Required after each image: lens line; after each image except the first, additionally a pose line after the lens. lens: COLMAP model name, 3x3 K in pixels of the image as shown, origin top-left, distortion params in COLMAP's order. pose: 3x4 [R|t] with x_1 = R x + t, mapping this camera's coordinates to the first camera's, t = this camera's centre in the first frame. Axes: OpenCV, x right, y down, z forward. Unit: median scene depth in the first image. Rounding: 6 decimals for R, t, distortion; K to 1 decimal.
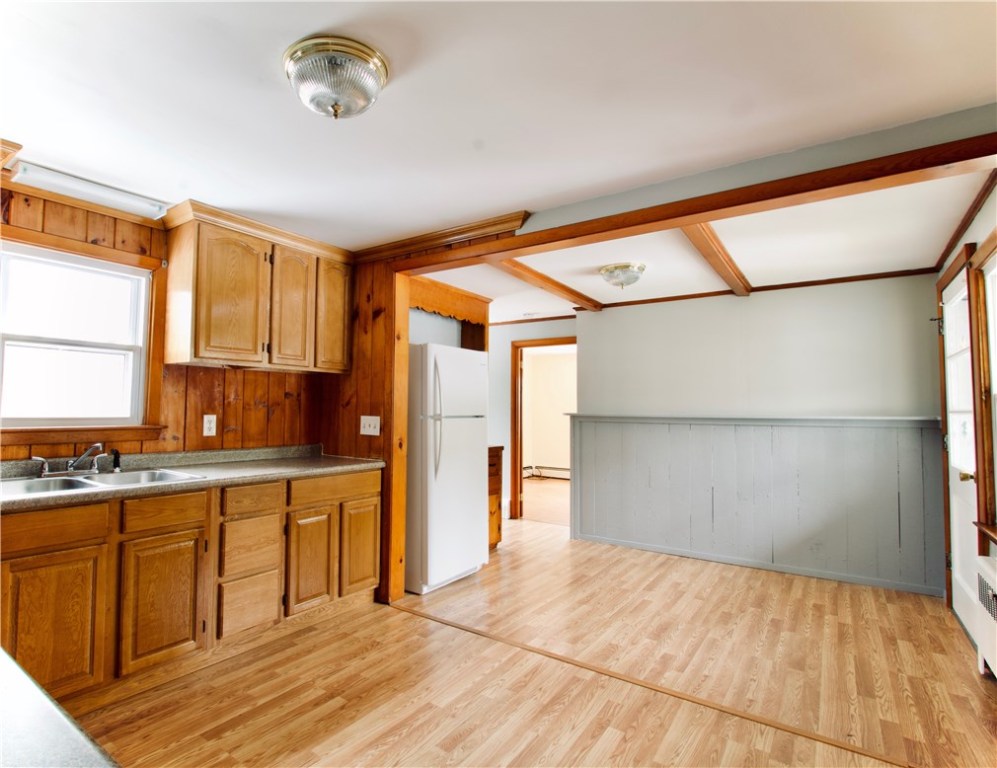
lens RADIAL K [[506.8, 0, 499.6], [0, 506.8, 382.8], [0, 0, 1]] dist [-0.019996, -0.000432]
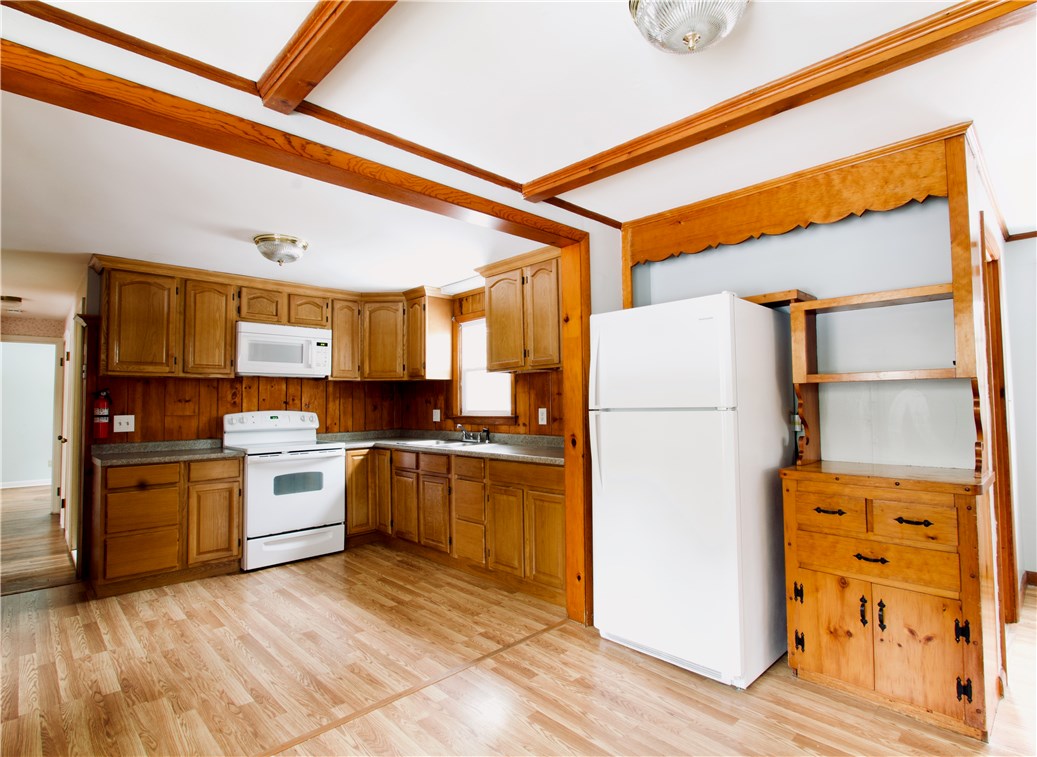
lens RADIAL K [[574.6, 0, 519.9], [0, 574.6, 377.2], [0, 0, 1]] dist [-0.023123, -0.000148]
pose [[-0.250277, -0.054634, -0.966631, 1.151997], [0.059414, 0.995658, -0.071658, 0.112222], [0.966349, -0.075366, -0.245945, 1.708702]]
